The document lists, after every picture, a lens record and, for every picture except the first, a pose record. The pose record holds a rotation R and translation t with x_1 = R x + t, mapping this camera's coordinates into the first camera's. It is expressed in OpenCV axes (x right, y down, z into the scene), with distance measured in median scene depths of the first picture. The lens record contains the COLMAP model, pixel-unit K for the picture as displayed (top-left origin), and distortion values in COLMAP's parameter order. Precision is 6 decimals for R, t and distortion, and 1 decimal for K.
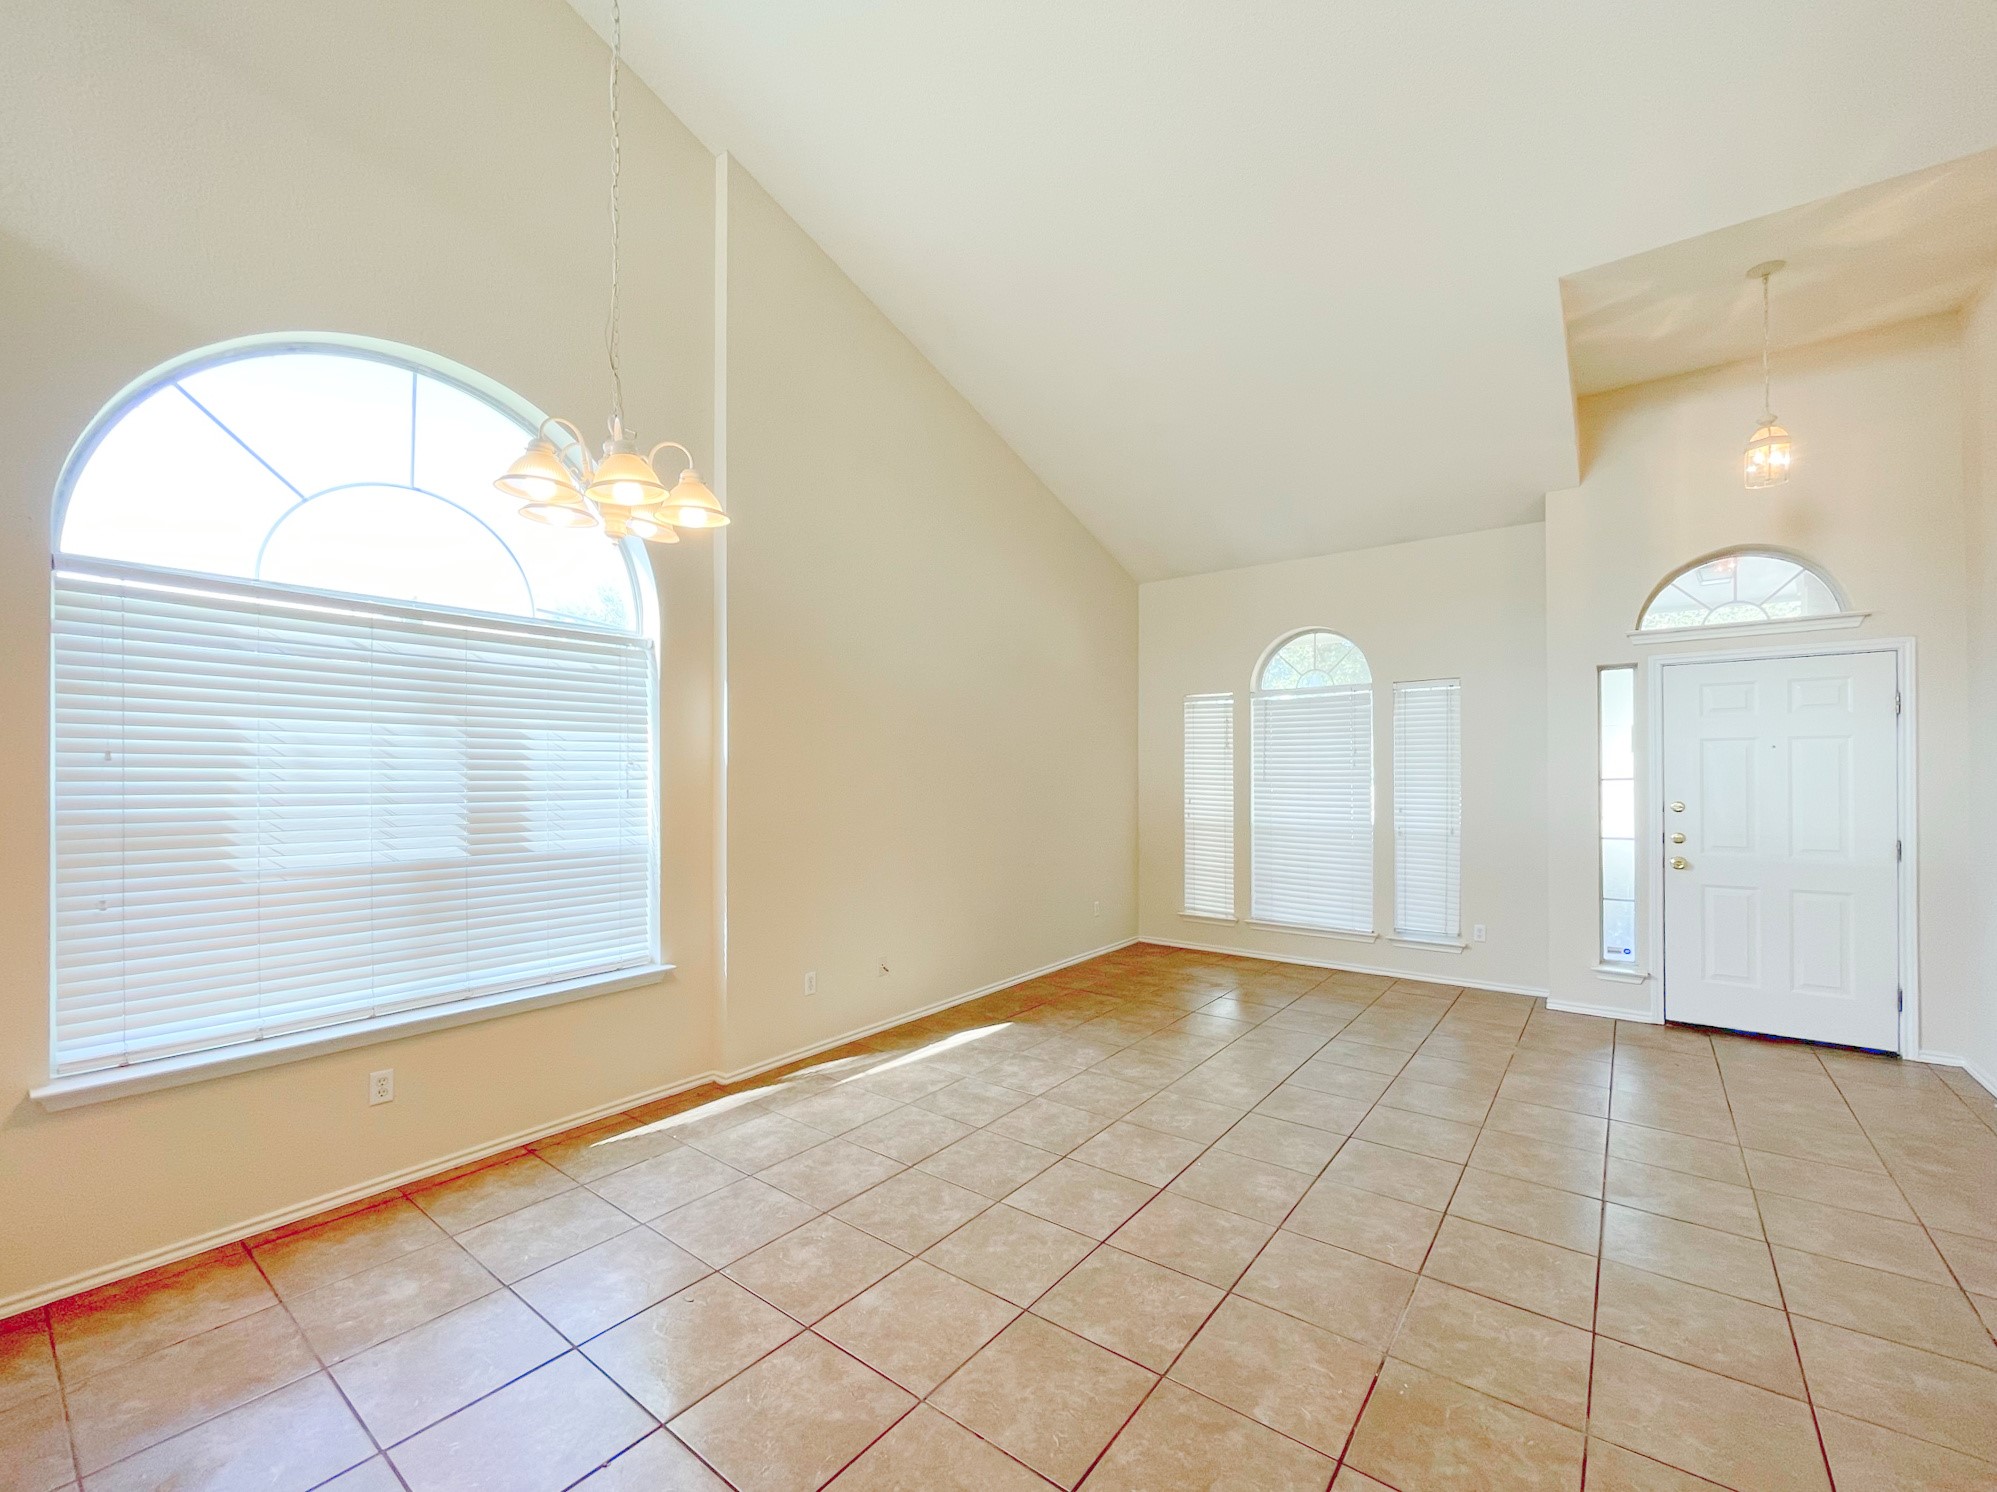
lens RADIAL K [[827.2, 0, 993.0], [0, 827.2, 771.8], [0, 0, 1]] dist [-0.003039, 0.000740]
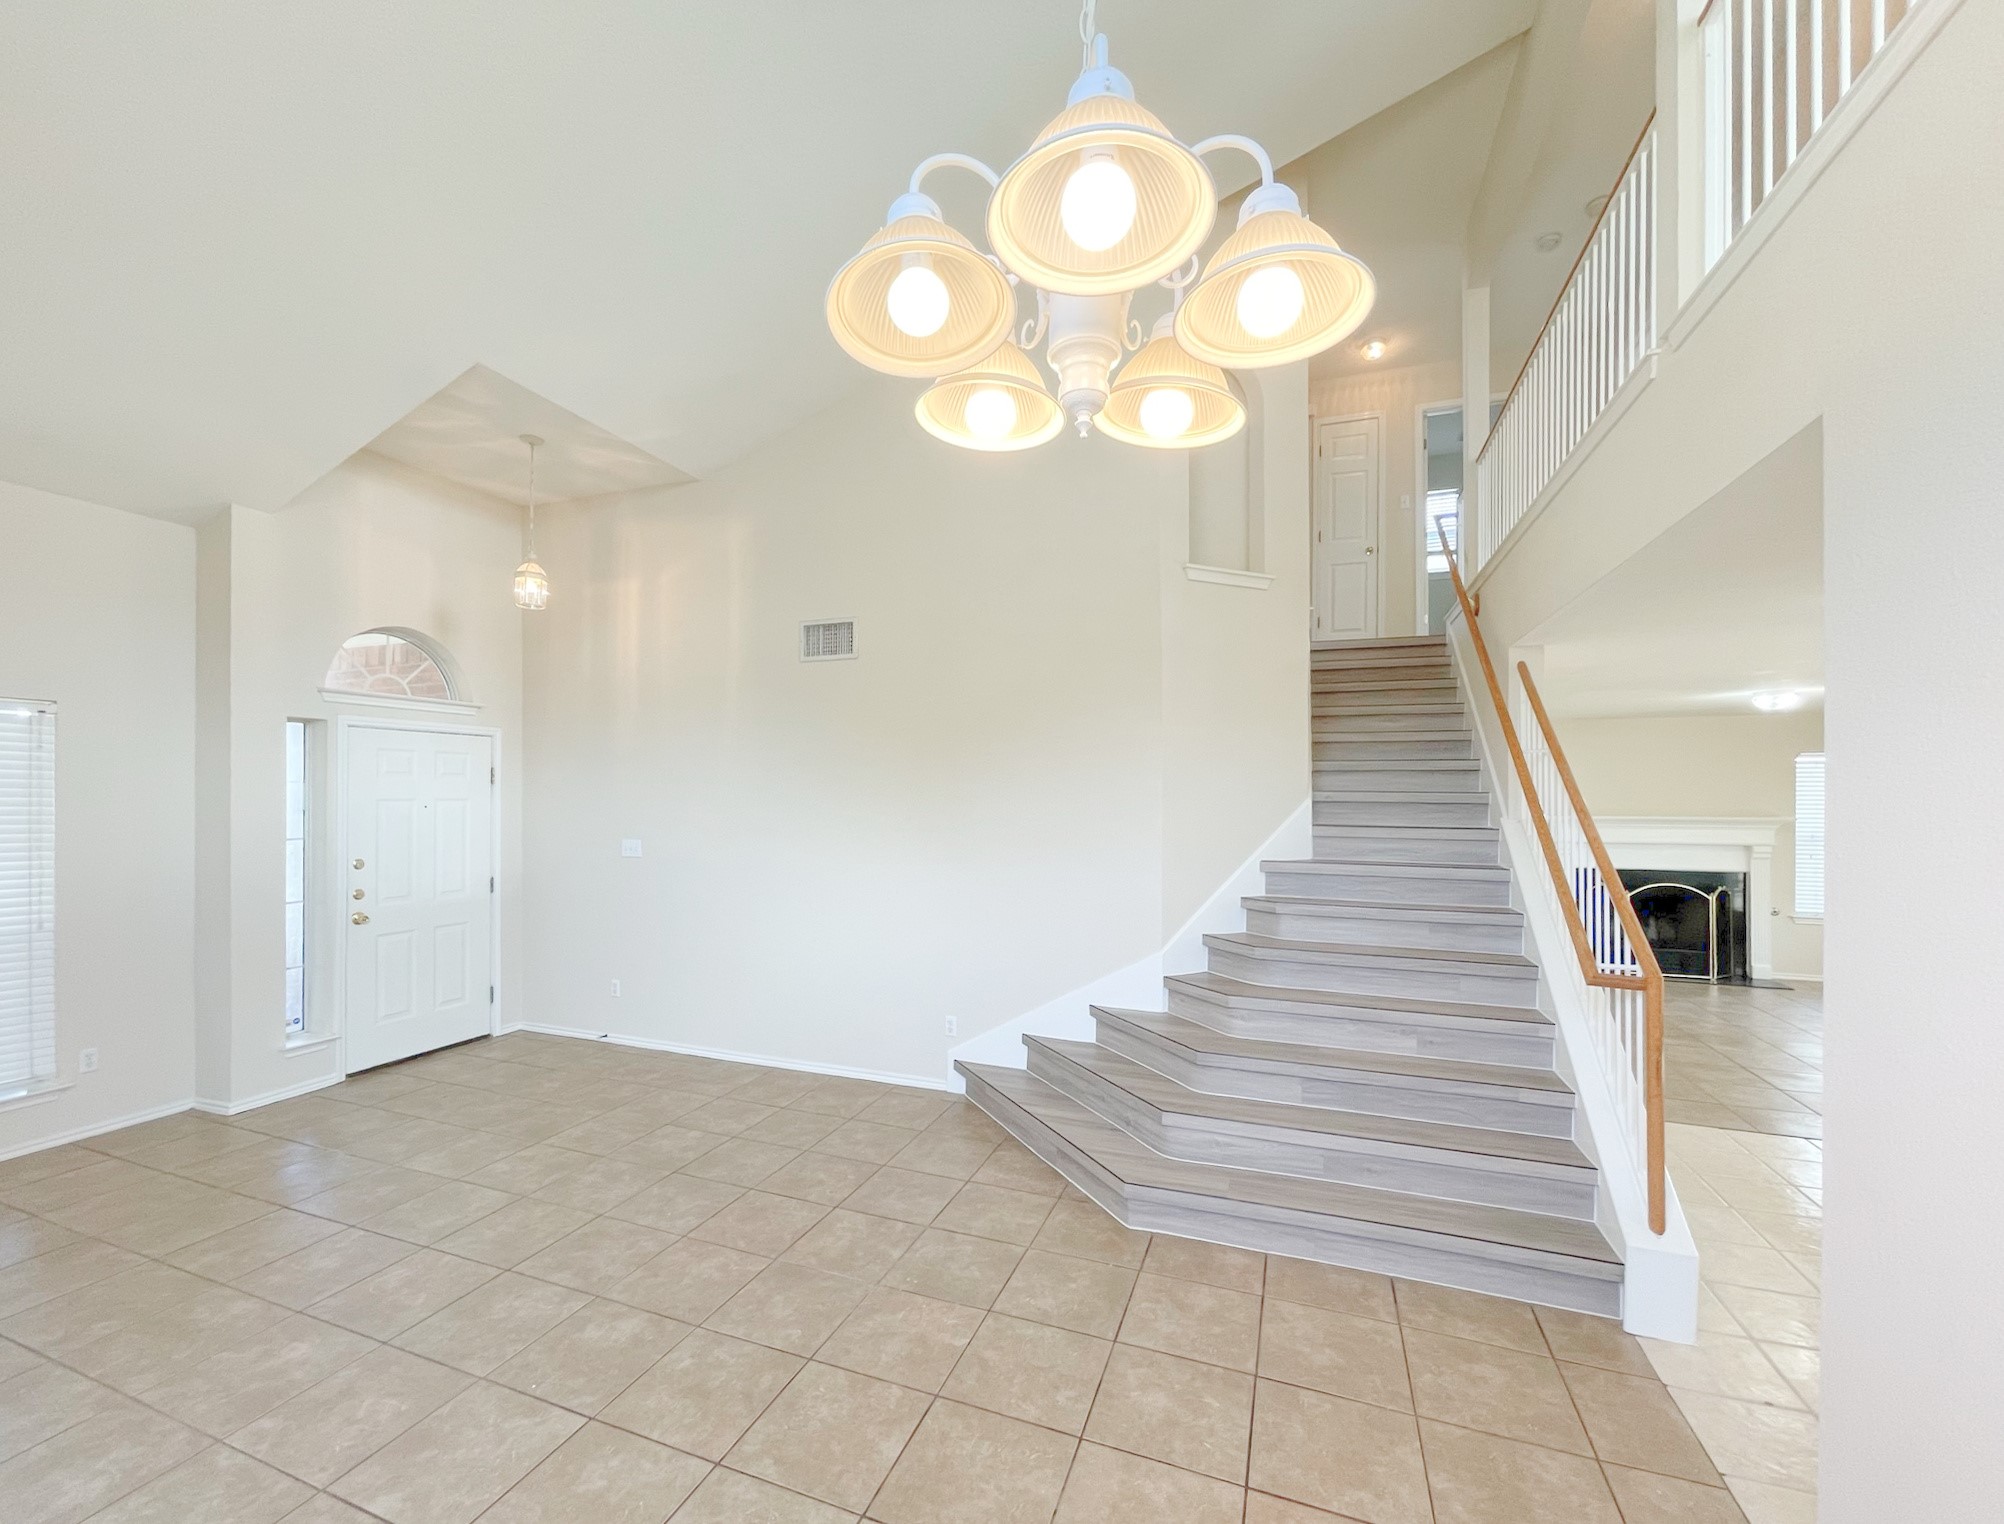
lens RADIAL K [[808.8, 0, 1004.6], [0, 808.8, 795.4], [0, 0, 1]] dist [0.001590, 0.000477]
pose [[-0.288160, 0.005758, 0.957565, -0.559926], [-0.005028, 0.999959, -0.007526, -0.059586], [-0.957569, -0.006983, -0.288119, 0.766779]]
